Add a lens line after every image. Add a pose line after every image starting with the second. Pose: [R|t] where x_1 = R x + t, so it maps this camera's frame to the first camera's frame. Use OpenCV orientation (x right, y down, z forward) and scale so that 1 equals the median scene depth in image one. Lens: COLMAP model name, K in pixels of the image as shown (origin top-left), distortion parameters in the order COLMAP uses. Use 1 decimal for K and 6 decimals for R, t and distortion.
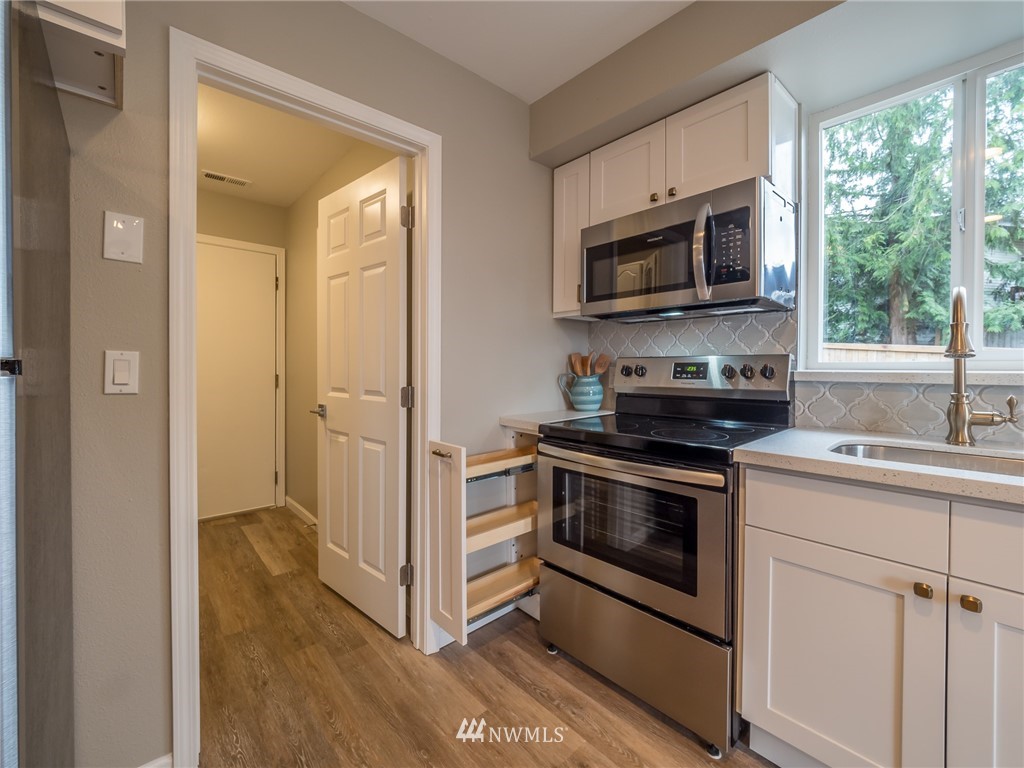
lens RADIAL K [[426.9, 0, 507.2], [0, 426.9, 376.0], [0, 0, 1]] dist [-0.001090, -0.000389]
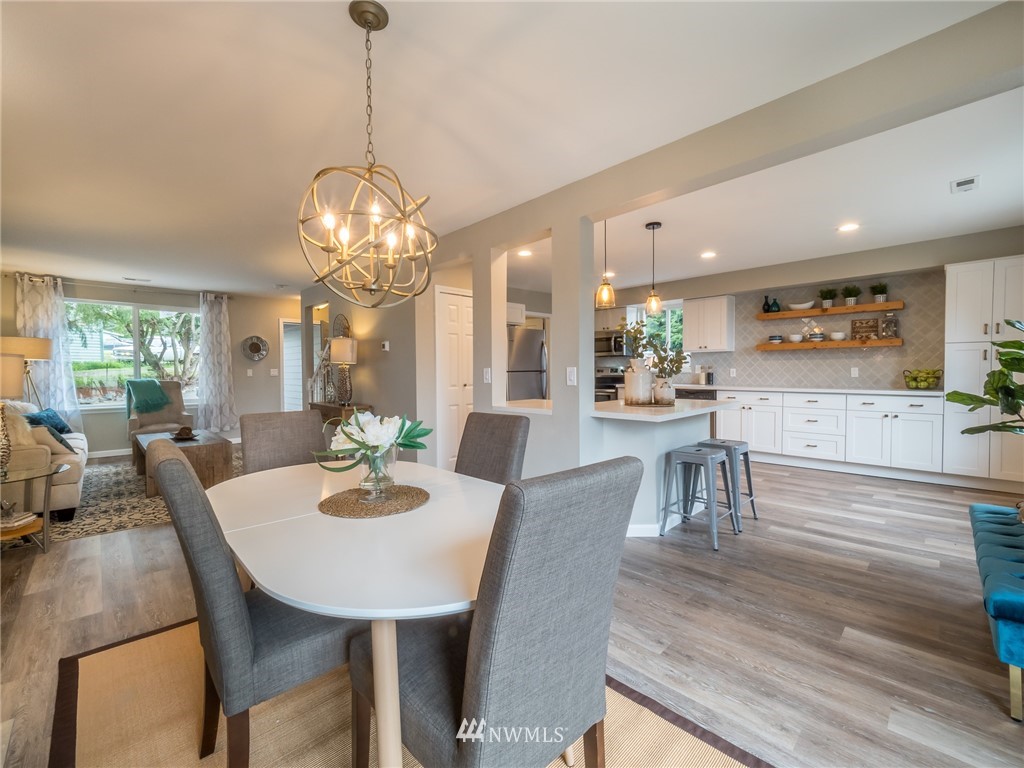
lens RADIAL K [[426.9, 0, 507.2], [0, 426.9, 376.0], [0, 0, 1]] dist [-0.001090, -0.000389]
pose [[0.999488, -0.007809, 0.031033, -0.288942], [0.007959, 0.999957, -0.004730, 0.021115], [-0.030995, 0.004974, 0.999507, -1.247778]]
